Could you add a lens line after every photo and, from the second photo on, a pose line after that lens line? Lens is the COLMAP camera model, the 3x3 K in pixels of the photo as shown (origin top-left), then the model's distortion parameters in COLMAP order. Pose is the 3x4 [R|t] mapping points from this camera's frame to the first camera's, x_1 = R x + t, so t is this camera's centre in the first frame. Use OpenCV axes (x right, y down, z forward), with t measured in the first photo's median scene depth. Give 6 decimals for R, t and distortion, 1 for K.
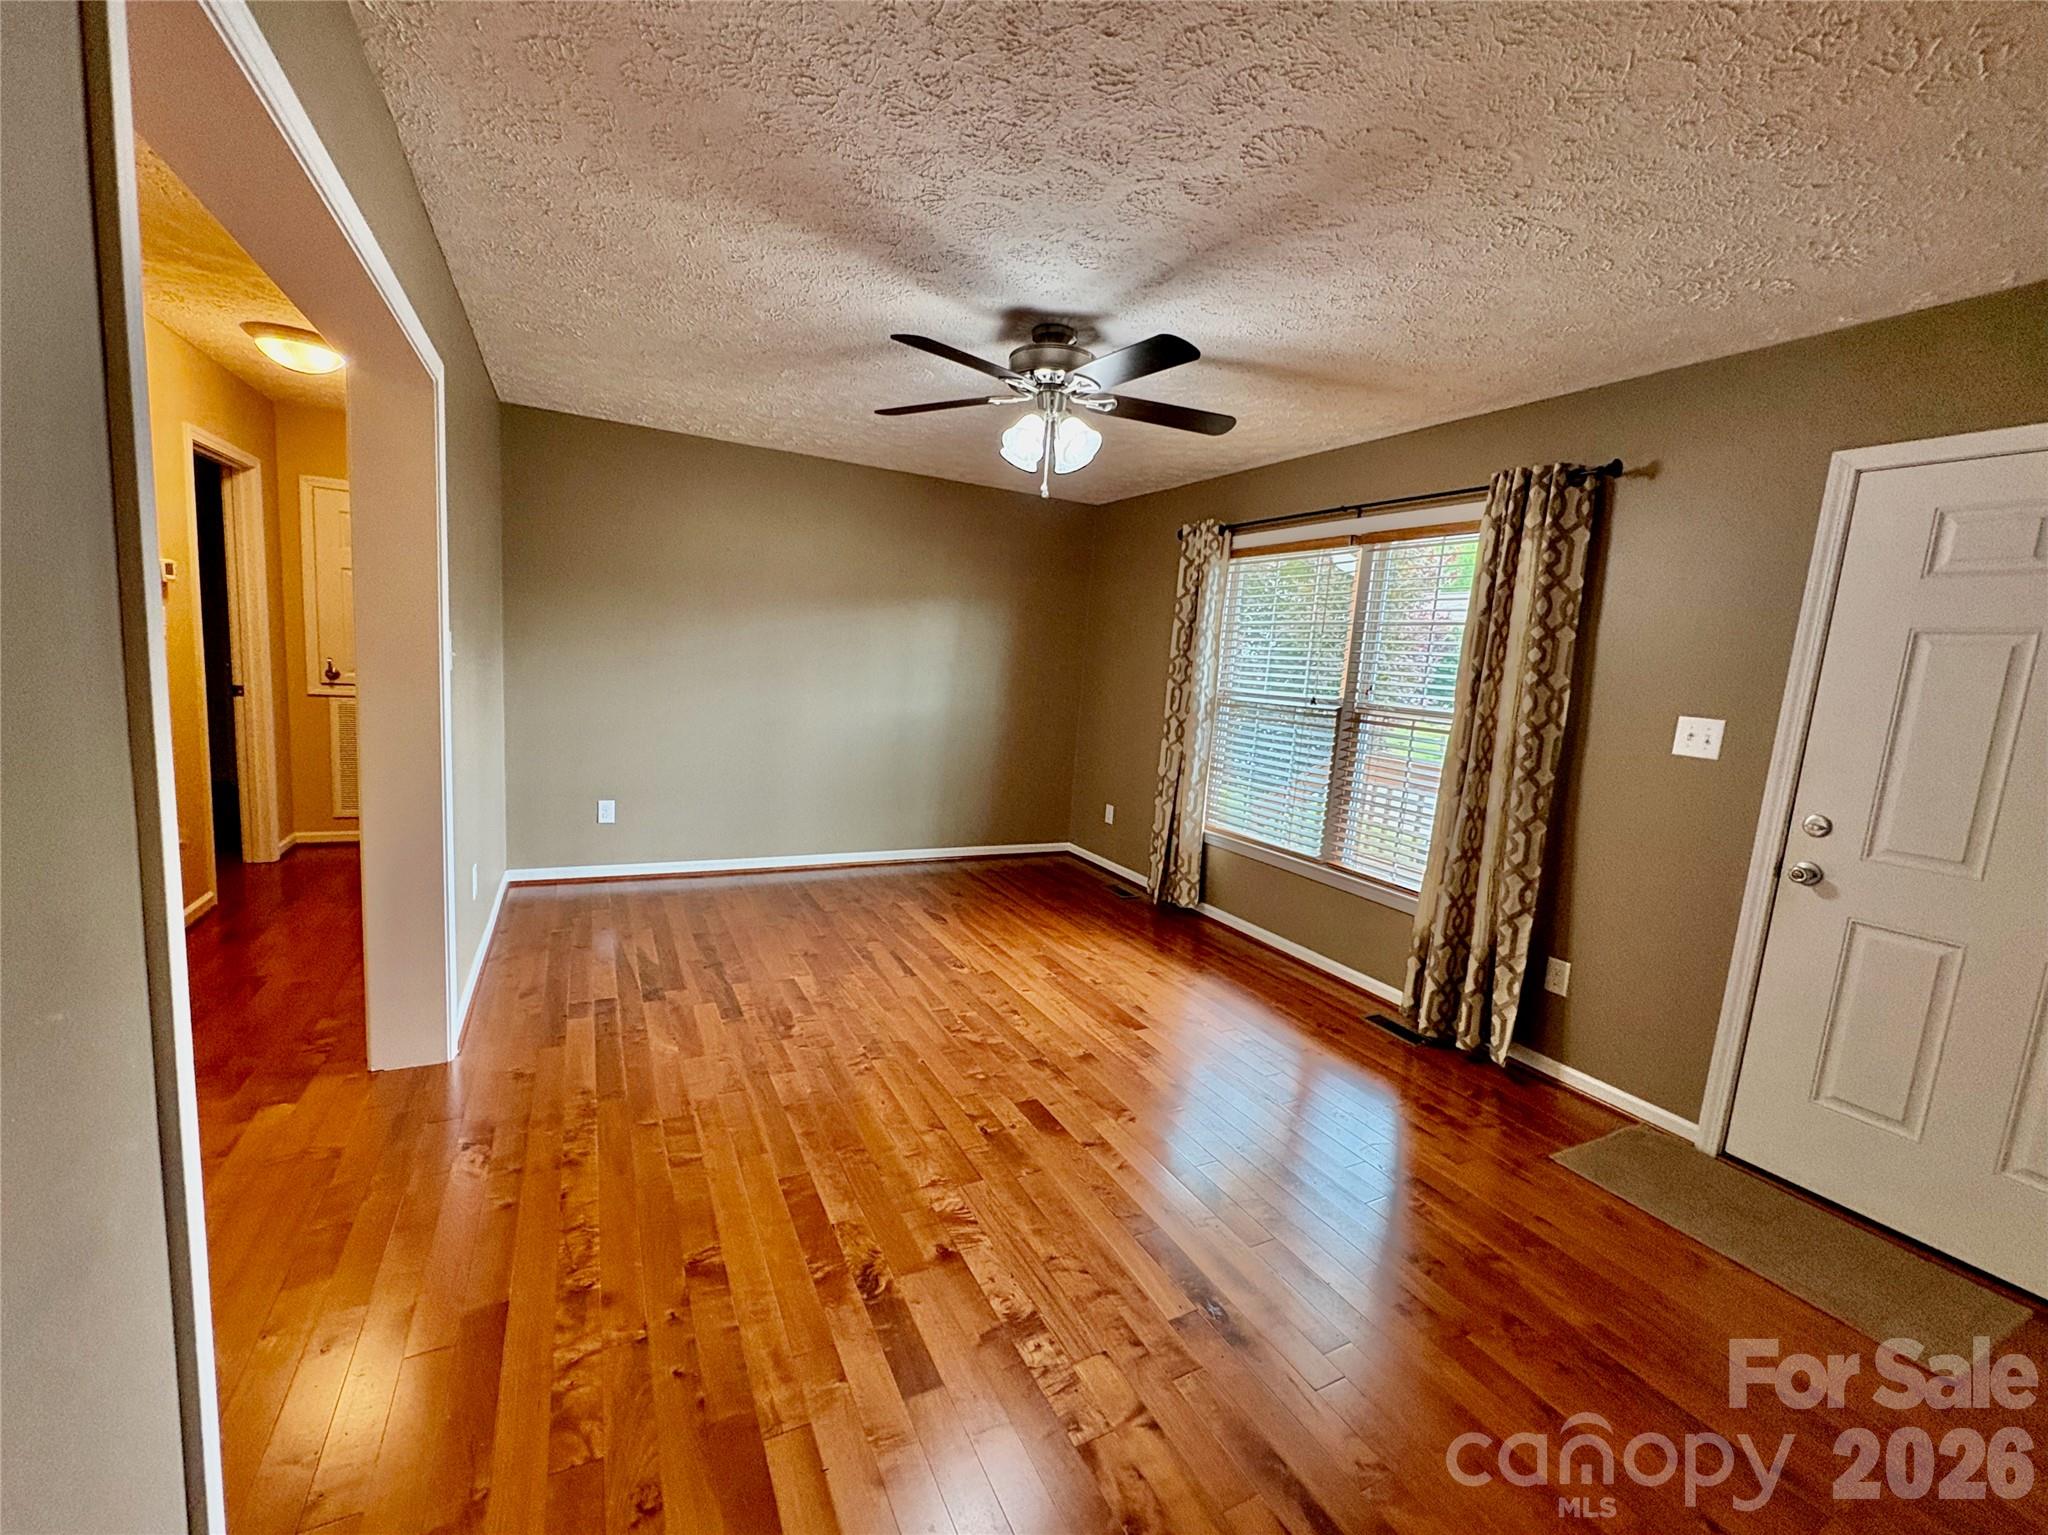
lens RADIAL K [[834.7, 0, 1026.8], [0, 834.7, 772.3], [0, 0, 1]] dist [0.000356, 0.000073]
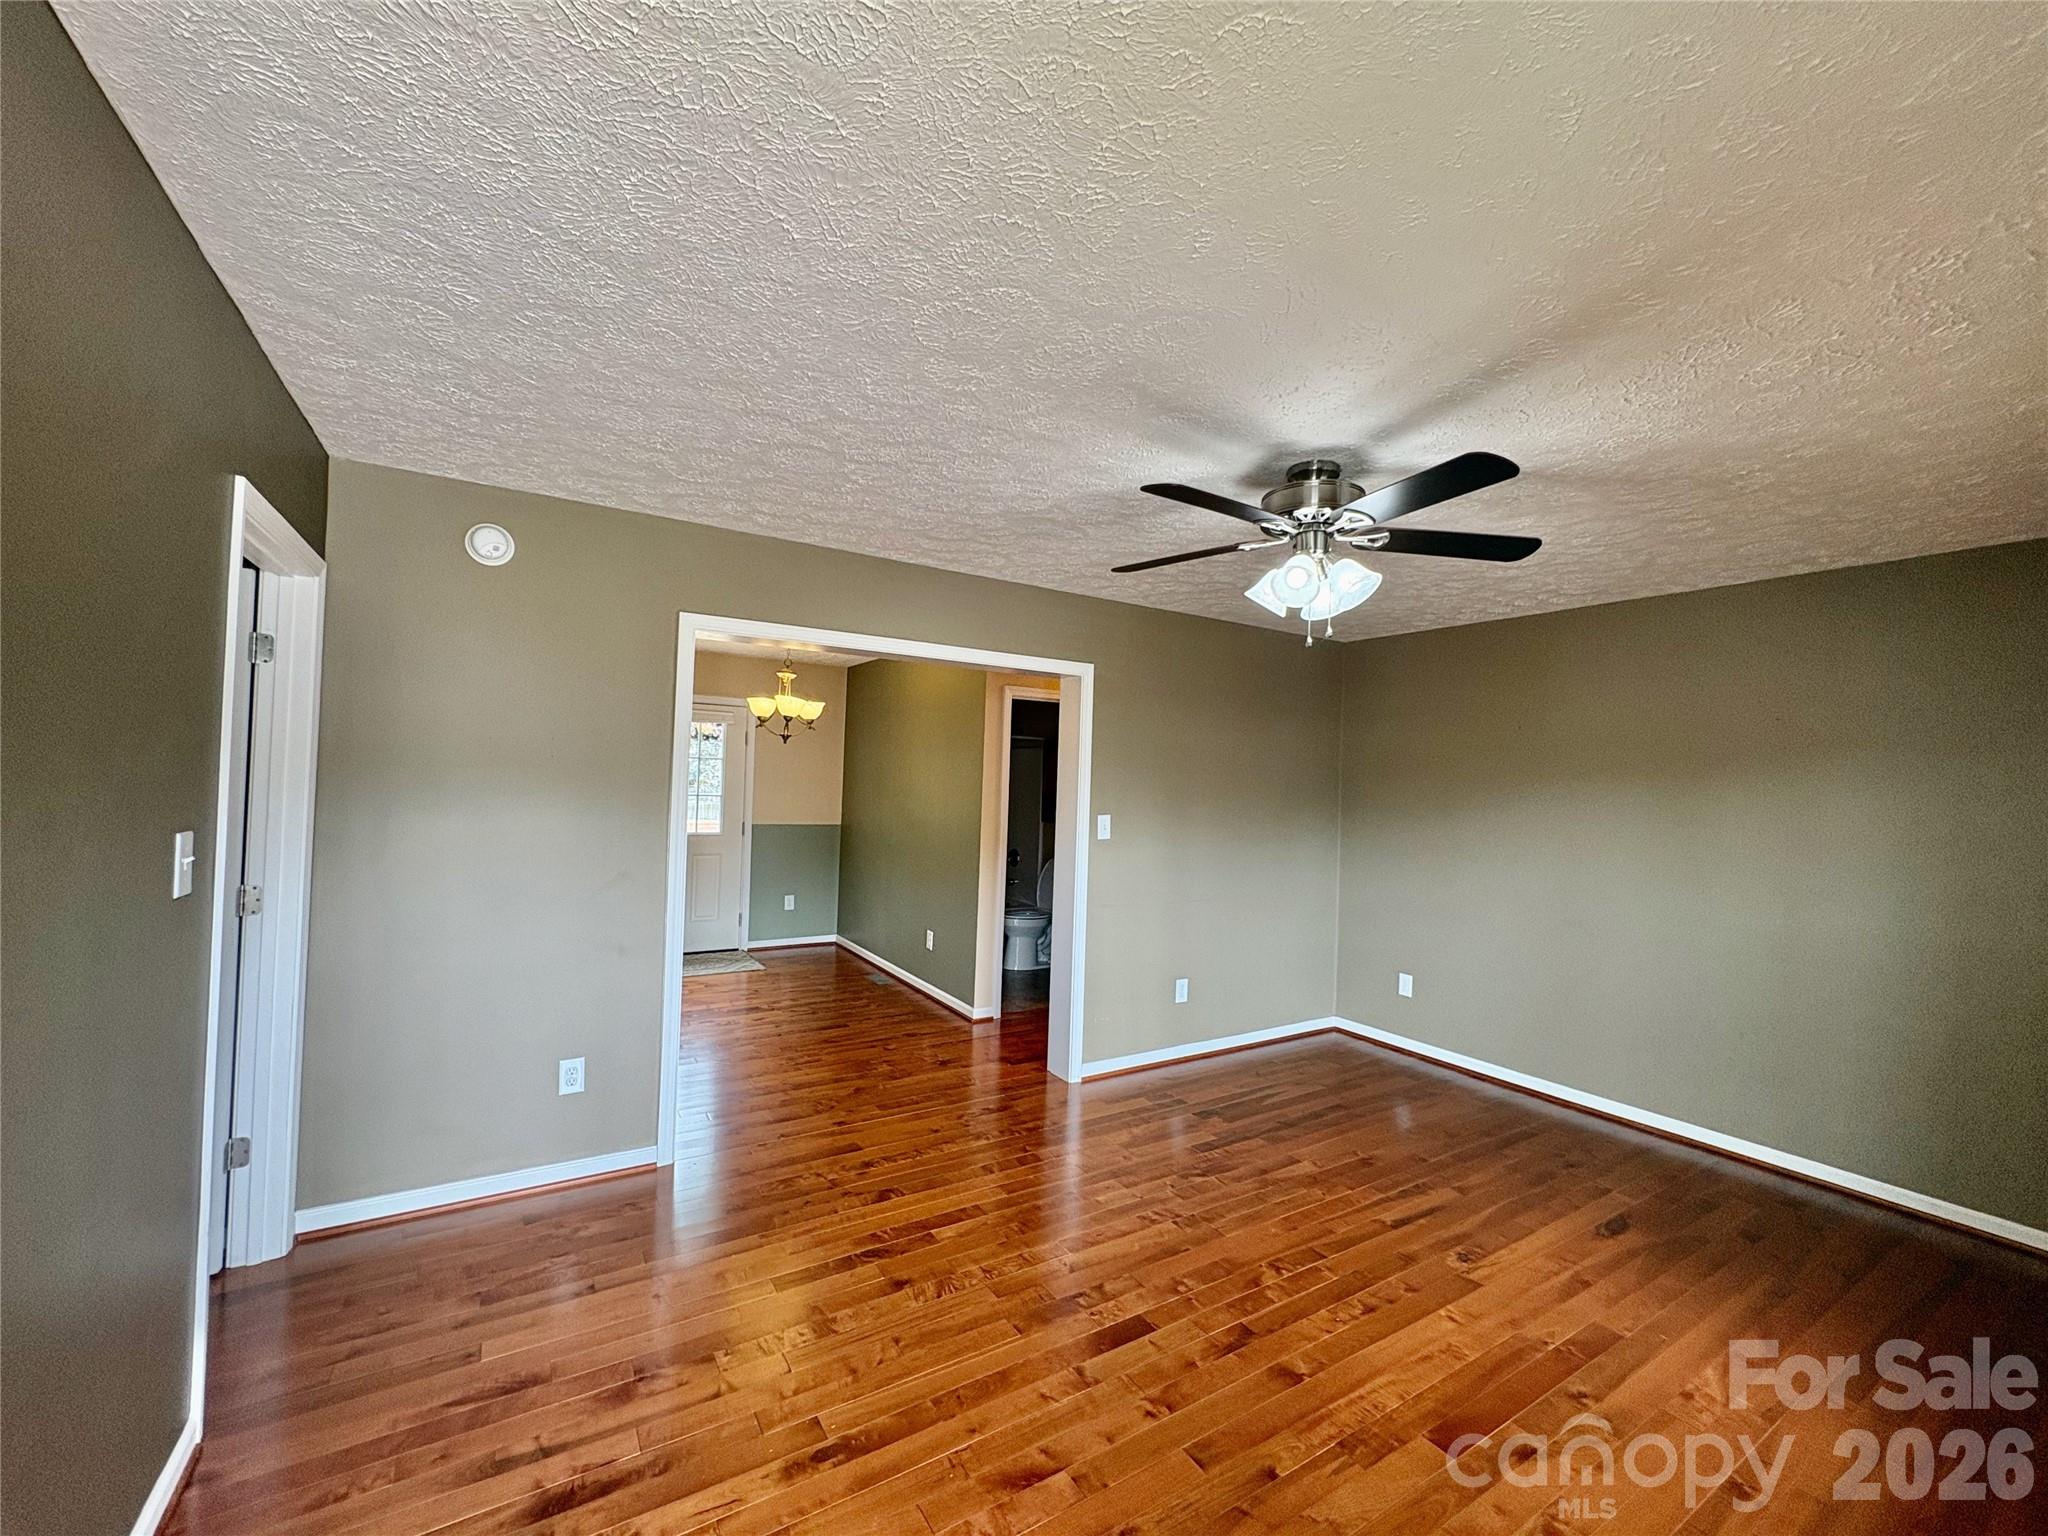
lens RADIAL K [[834.7, 0, 1026.8], [0, 834.7, 772.8], [0, 0, 1]] dist [0.000356, 0.000073]
pose [[0.075789, -0.072455, -0.994488, 0.688351], [-0.164461, 0.982789, -0.084137, -0.062292], [0.983468, 0.169931, 0.062569, 0.545534]]
